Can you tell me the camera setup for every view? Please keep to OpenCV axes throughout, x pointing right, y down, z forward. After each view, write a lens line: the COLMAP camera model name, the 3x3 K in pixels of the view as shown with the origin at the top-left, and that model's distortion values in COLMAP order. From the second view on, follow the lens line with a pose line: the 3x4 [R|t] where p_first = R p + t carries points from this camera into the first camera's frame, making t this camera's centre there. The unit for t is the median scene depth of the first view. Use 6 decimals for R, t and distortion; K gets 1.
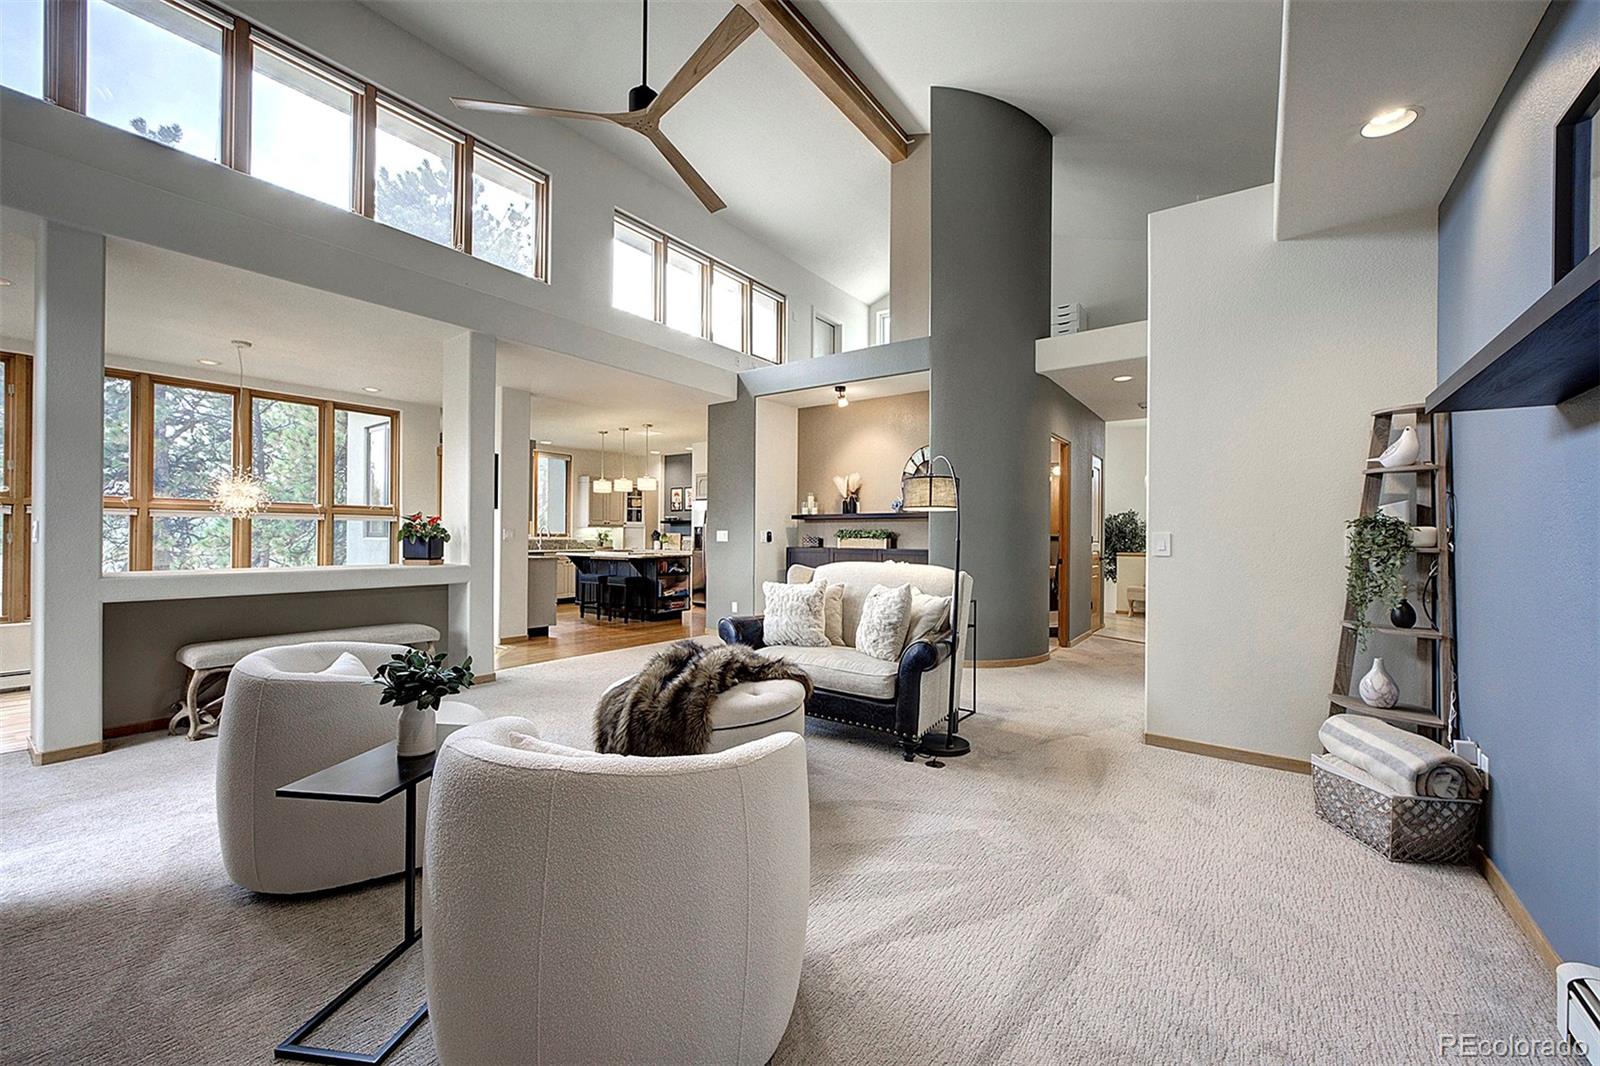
lens RADIAL K [[628.2, 0, 807.9], [0, 628.2, 539.7], [0, 0, 1]] dist [-0.018539, 0.000921]
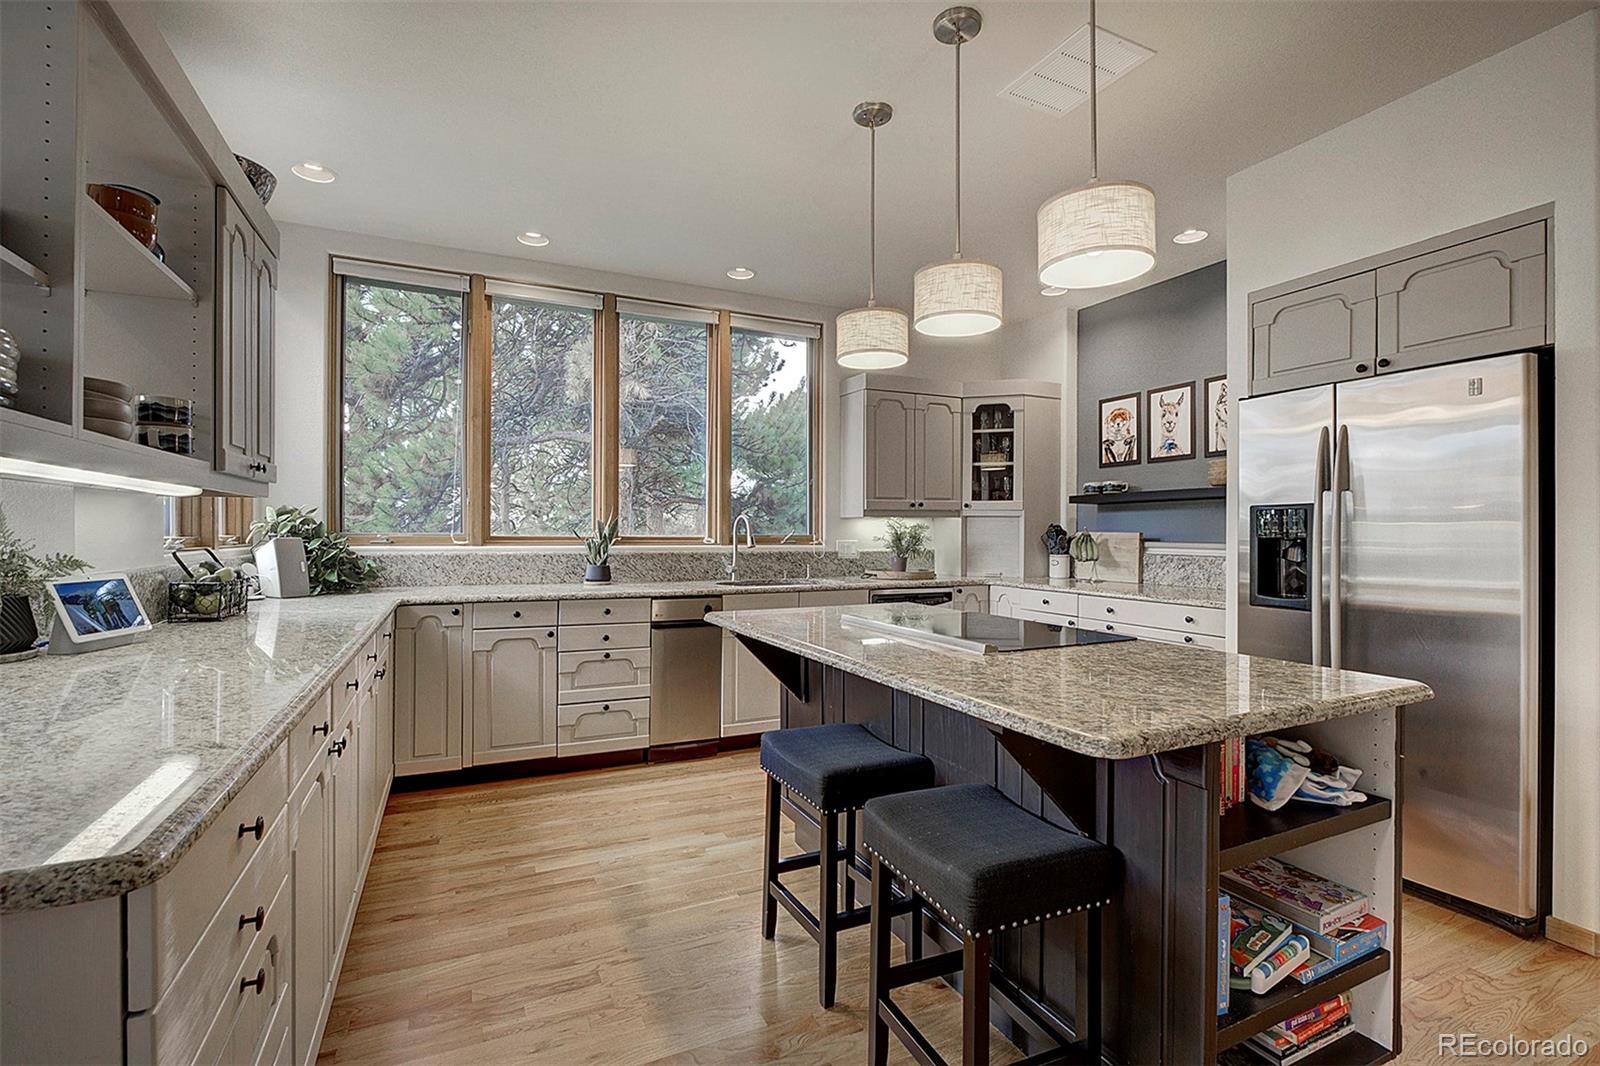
lens RADIAL K [[734.3, 0, 803.5], [0, 734.3, 529.4], [0, 0, 1]] dist [-0.002118, -0.000297]
pose [[0.880584, -0.002553, -0.473884, -0.176298], [0.003475, 0.999993, 0.001069, -0.012970], [0.473878, -0.002588, 0.880587, 0.591016]]
